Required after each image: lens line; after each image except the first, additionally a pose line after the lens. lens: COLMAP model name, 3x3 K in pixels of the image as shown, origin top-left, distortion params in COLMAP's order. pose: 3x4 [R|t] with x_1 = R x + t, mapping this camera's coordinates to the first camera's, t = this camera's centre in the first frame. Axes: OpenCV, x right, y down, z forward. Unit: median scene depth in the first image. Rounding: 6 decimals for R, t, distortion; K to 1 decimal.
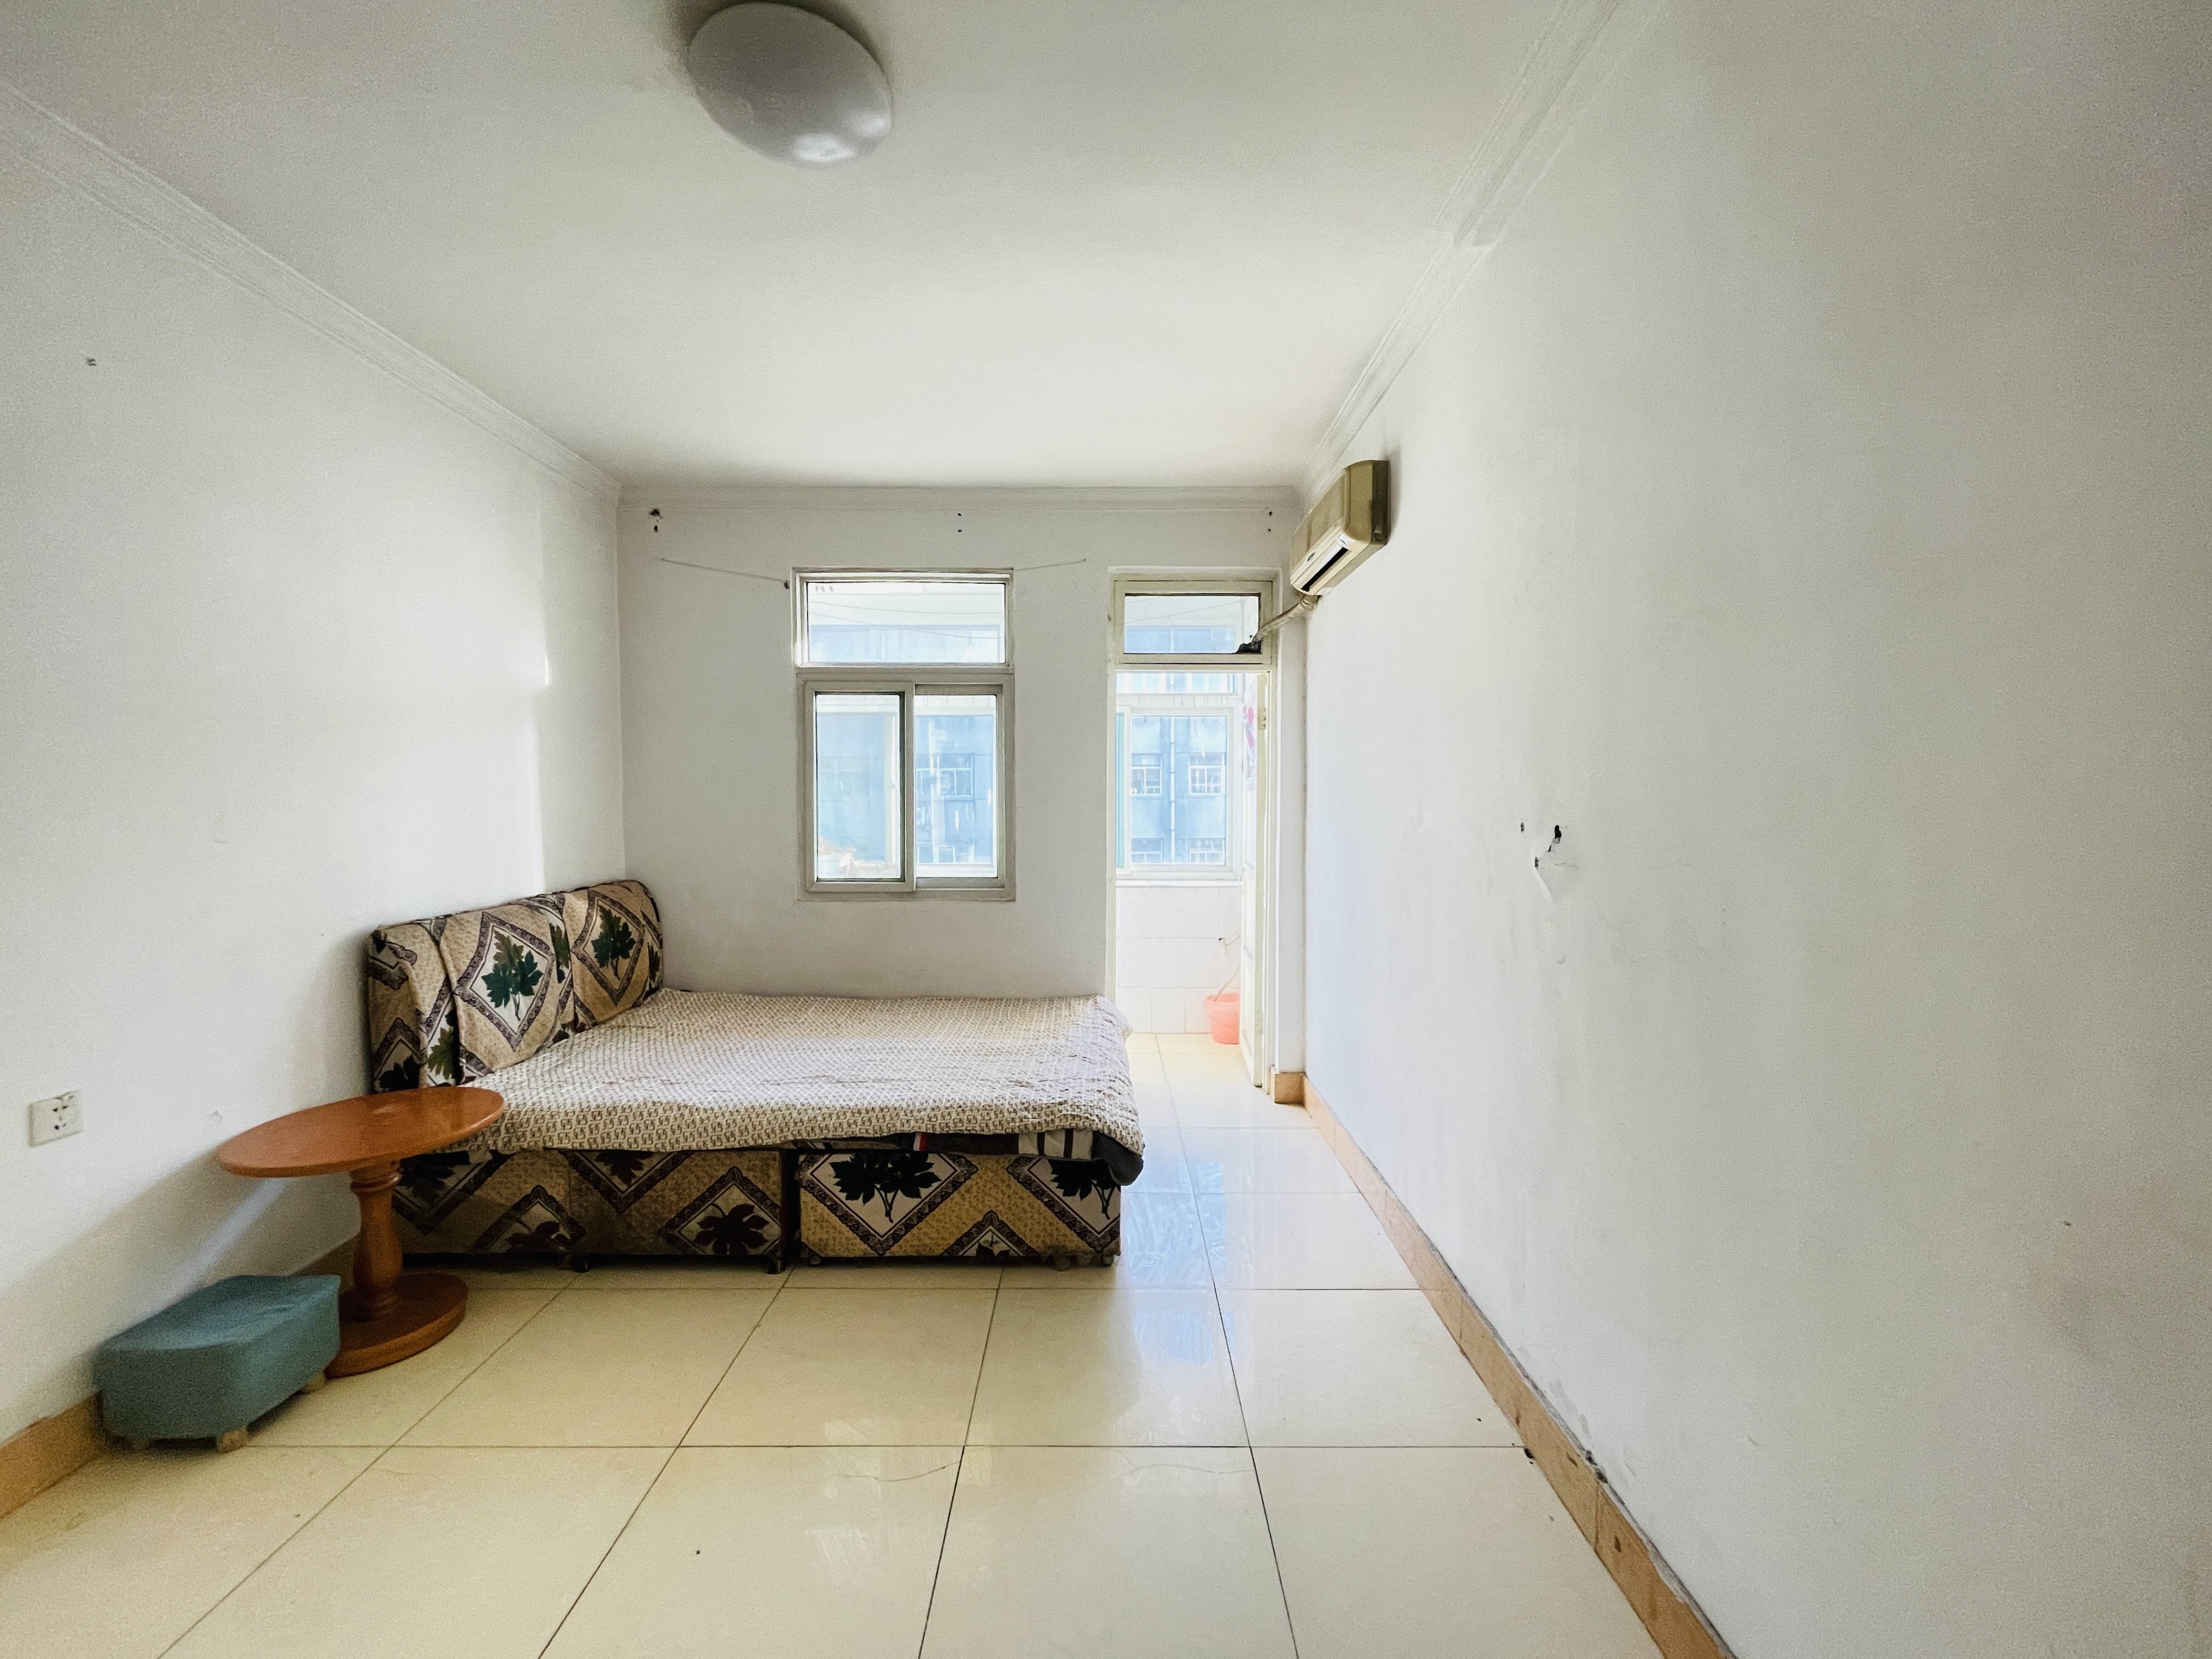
lens RADIAL K [[887.4, 0, 1115.6], [0, 887.4, 838.3], [0, 0, 1]] dist [-0.001141, -0.001123]
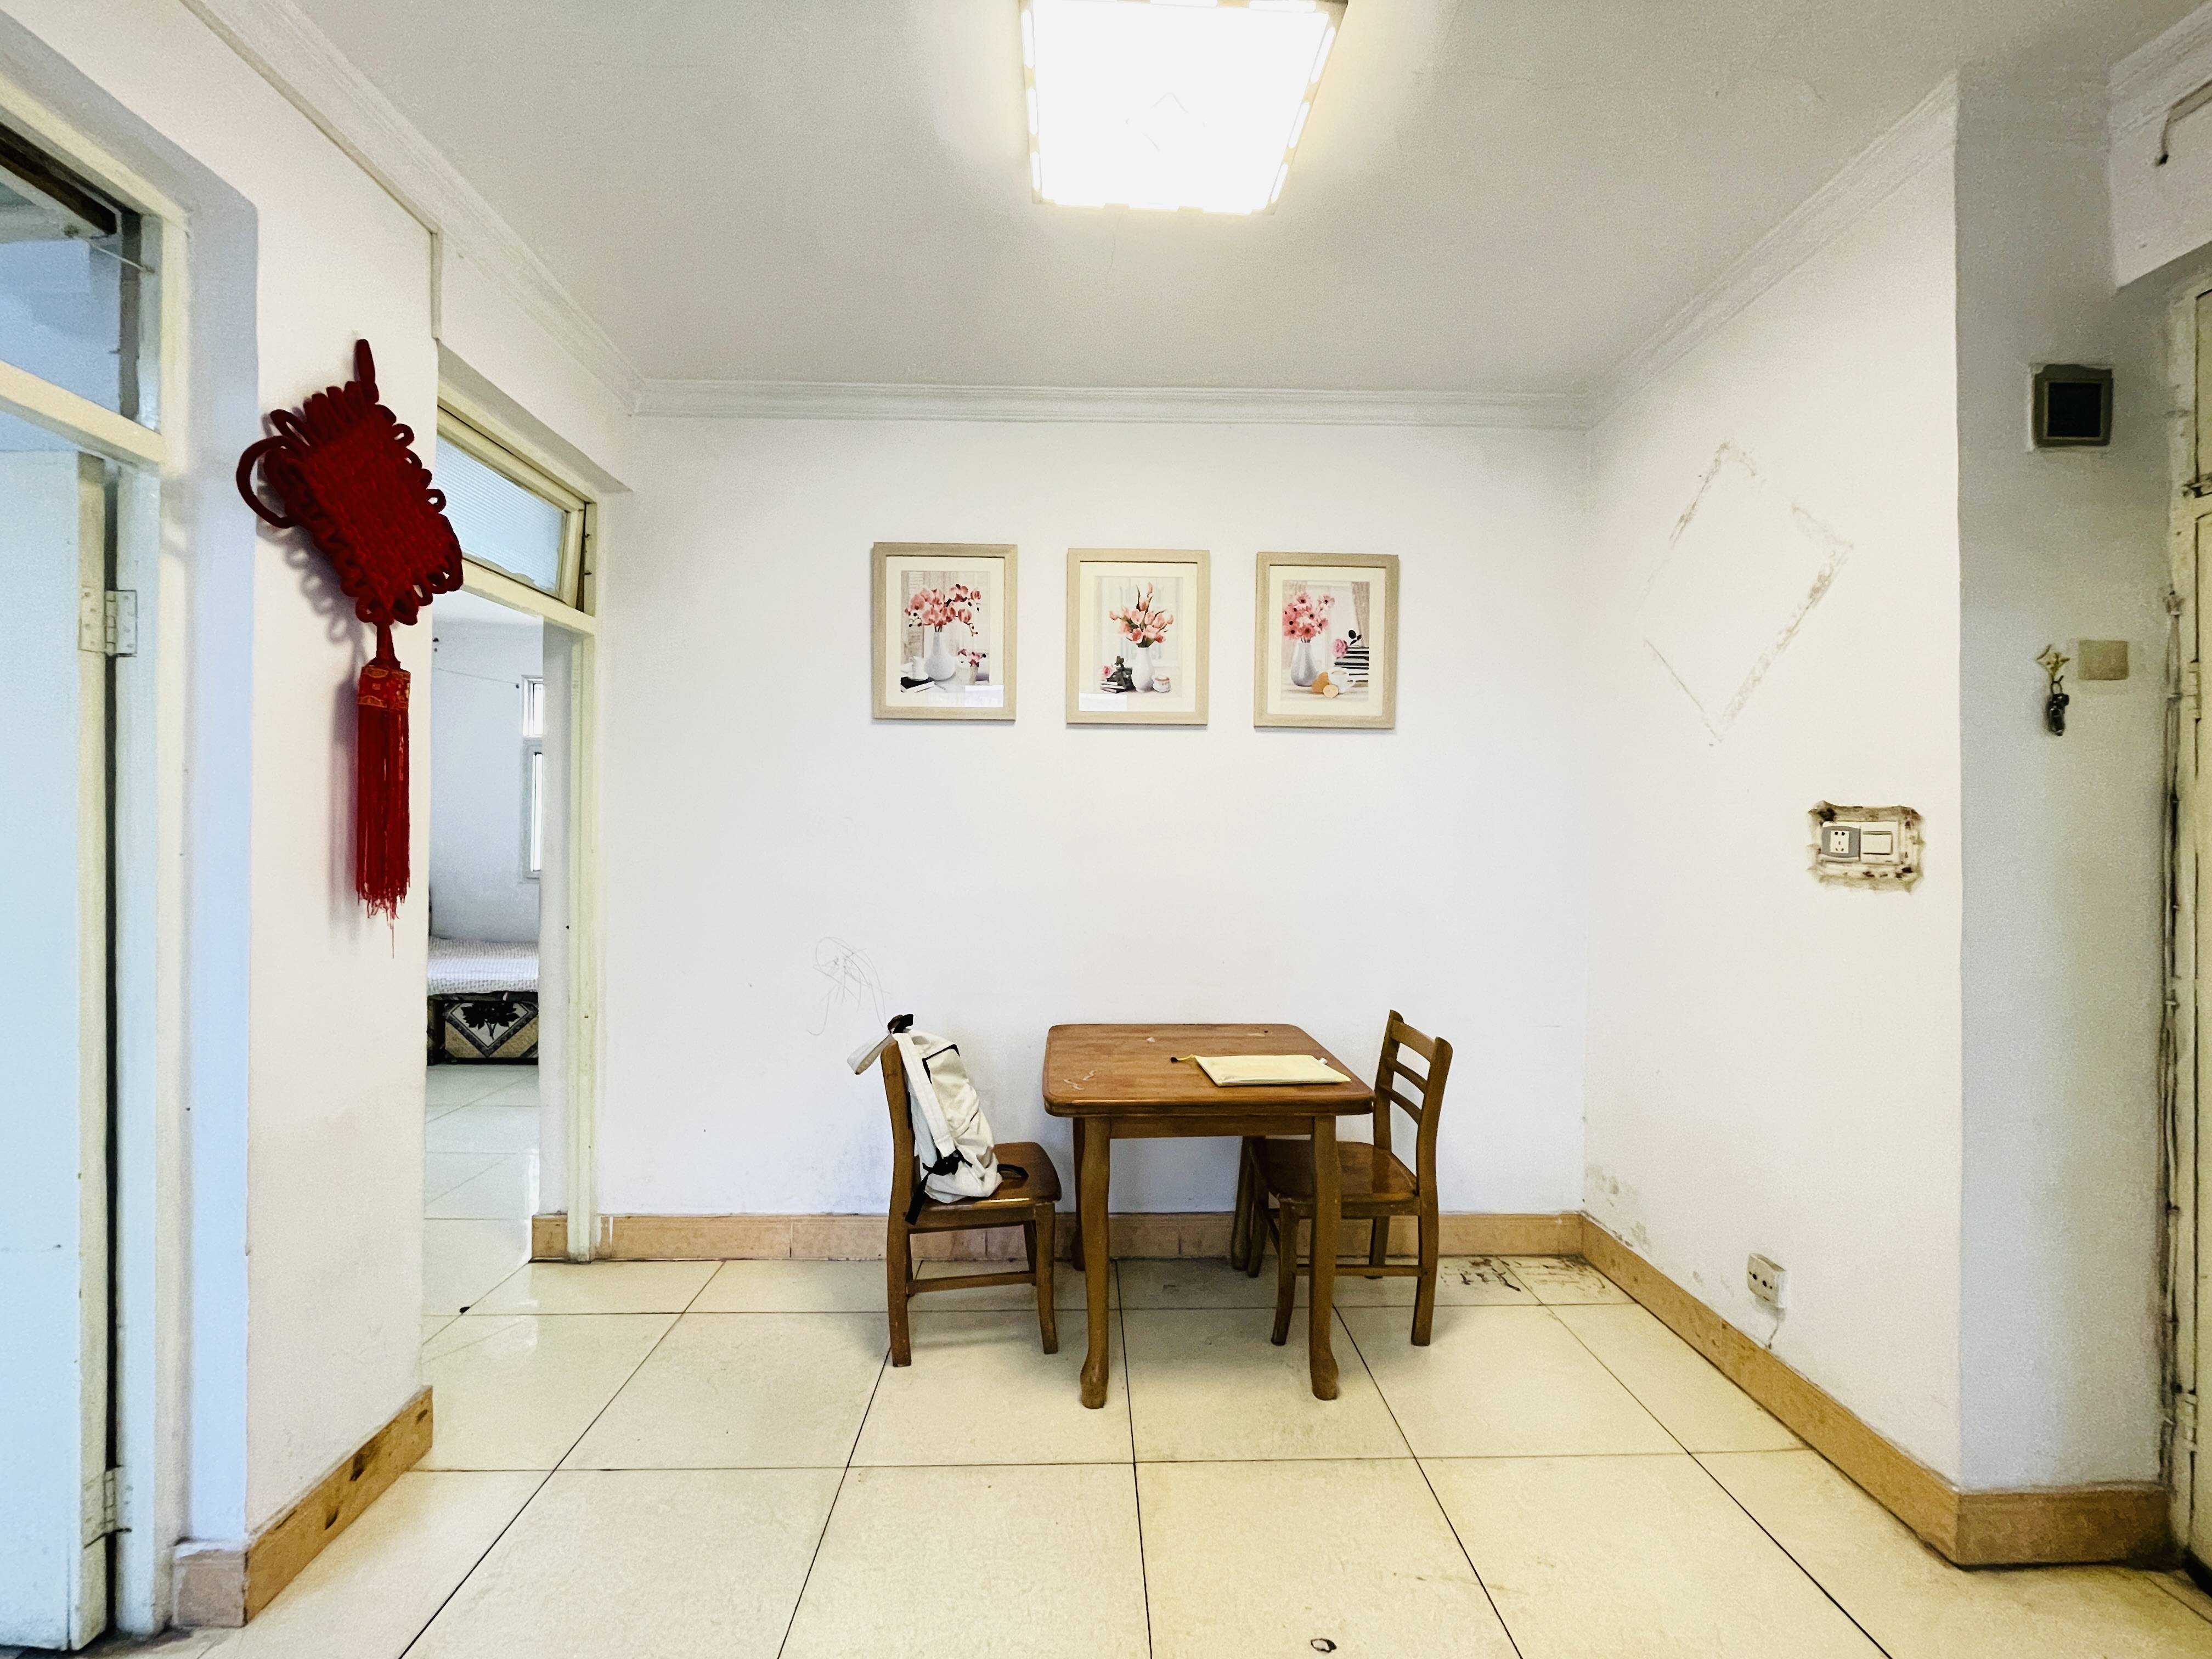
lens RADIAL K [[887.4, 0, 1097.7], [0, 887.4, 829.5], [0, 0, 1]] dist [-0.001141, -0.001123]
pose [[0.999191, 0.021258, 0.034150, 0.963525], [-0.019661, 0.998727, -0.046450, 0.042542], [-0.035094, 0.045741, 0.998337, -0.964191]]
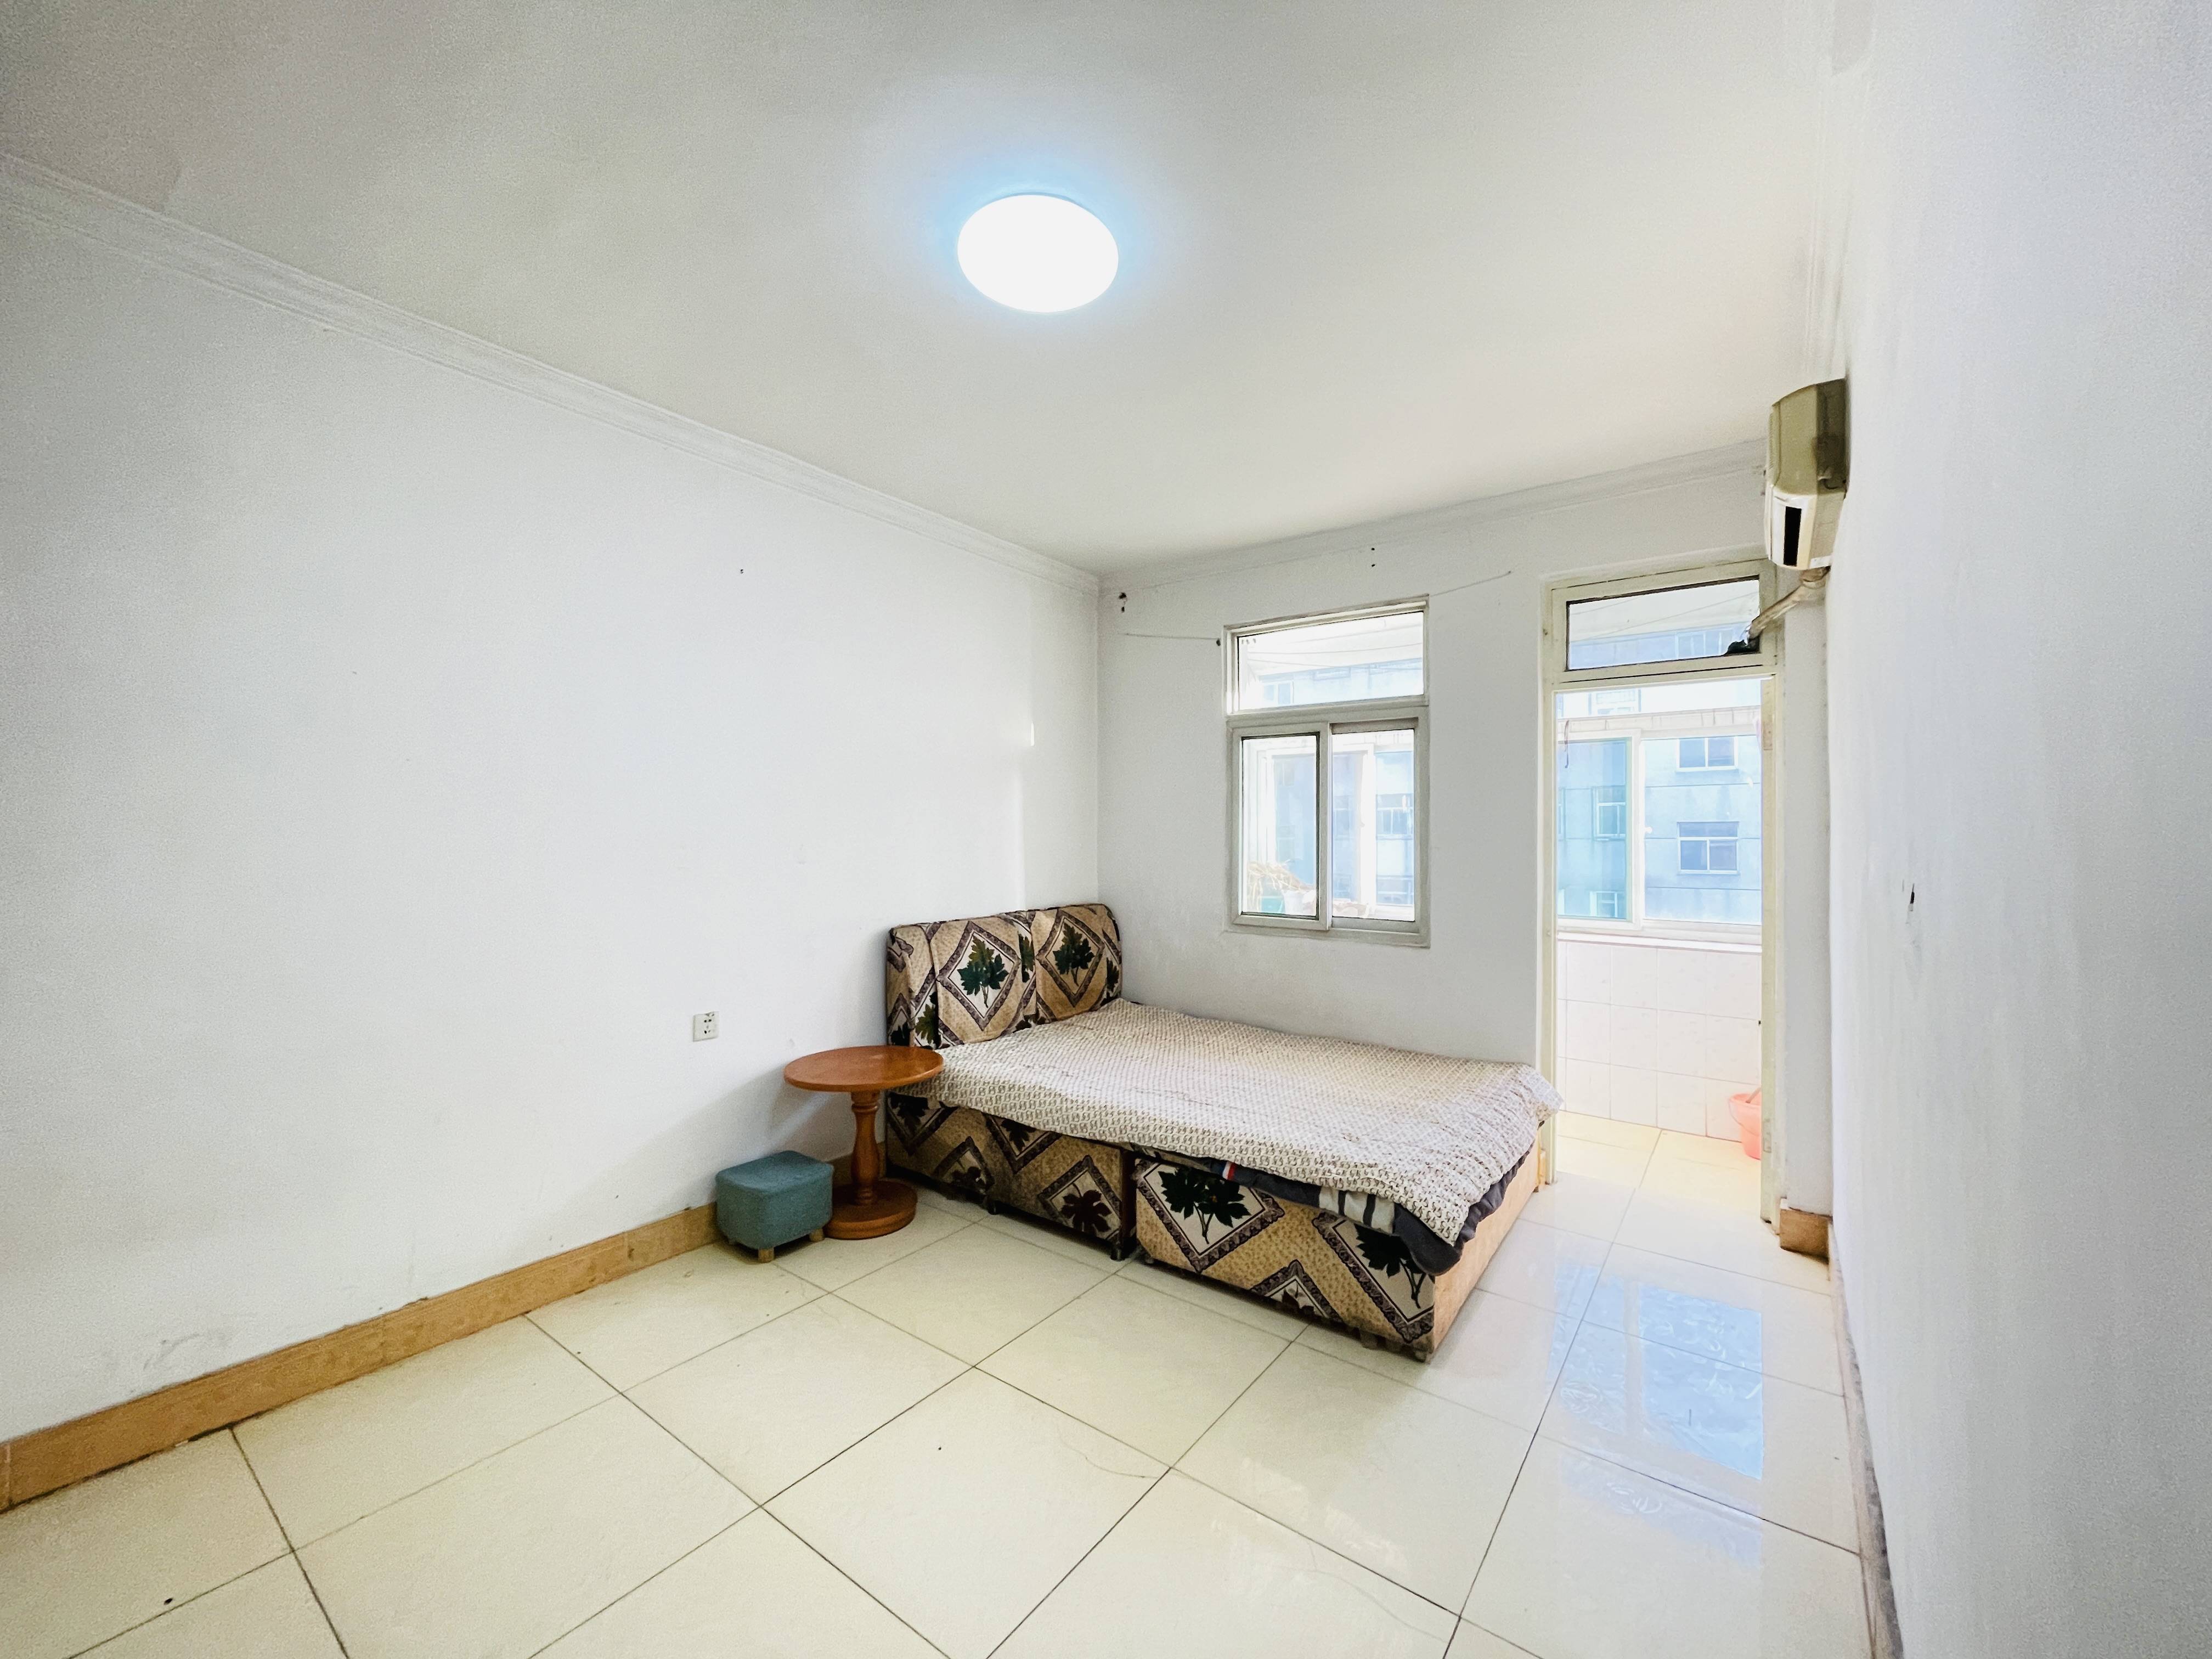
lens RADIAL K [[887.4, 0, 1096.5], [0, 887.4, 837.9], [0, 0, 1]] dist [-0.001141, -0.001123]
pose [[0.795795, 0.006486, -0.605531, 0.268170], [-0.032616, 0.998950, -0.032165, -0.005149], [0.604687, 0.045347, 0.795171, 0.069568]]
